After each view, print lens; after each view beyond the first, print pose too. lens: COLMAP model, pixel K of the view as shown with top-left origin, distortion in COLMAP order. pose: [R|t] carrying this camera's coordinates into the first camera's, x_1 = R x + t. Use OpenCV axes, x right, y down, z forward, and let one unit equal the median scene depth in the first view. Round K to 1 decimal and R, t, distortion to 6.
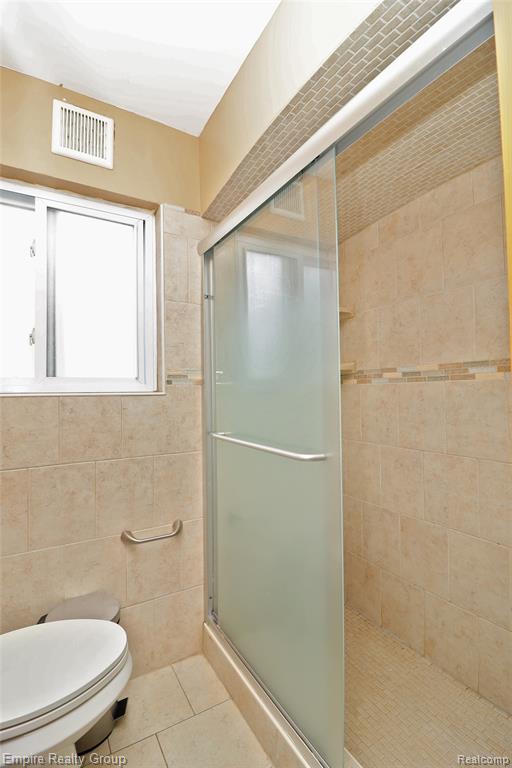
lens RADIAL K [[356.5, 0, 258.8], [0, 356.5, 384.1], [0, 0, 1]] dist [-0.018745, -0.002539]
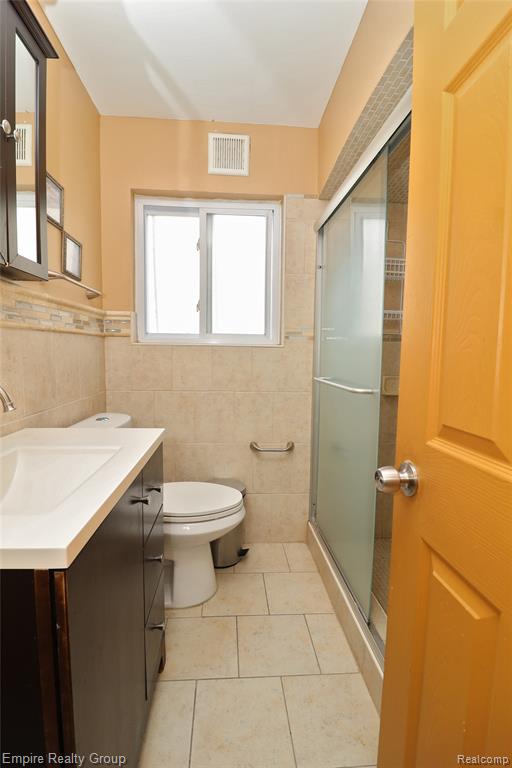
lens RADIAL K [[356.5, 0, 253.5], [0, 356.5, 383.1], [0, 0, 1]] dist [-0.018745, -0.002539]
pose [[0.887201, 0.058564, -0.457651, 0.250054], [-0.010992, 0.994313, 0.105930, 0.024355], [0.461252, -0.088951, 0.882799, -0.229771]]
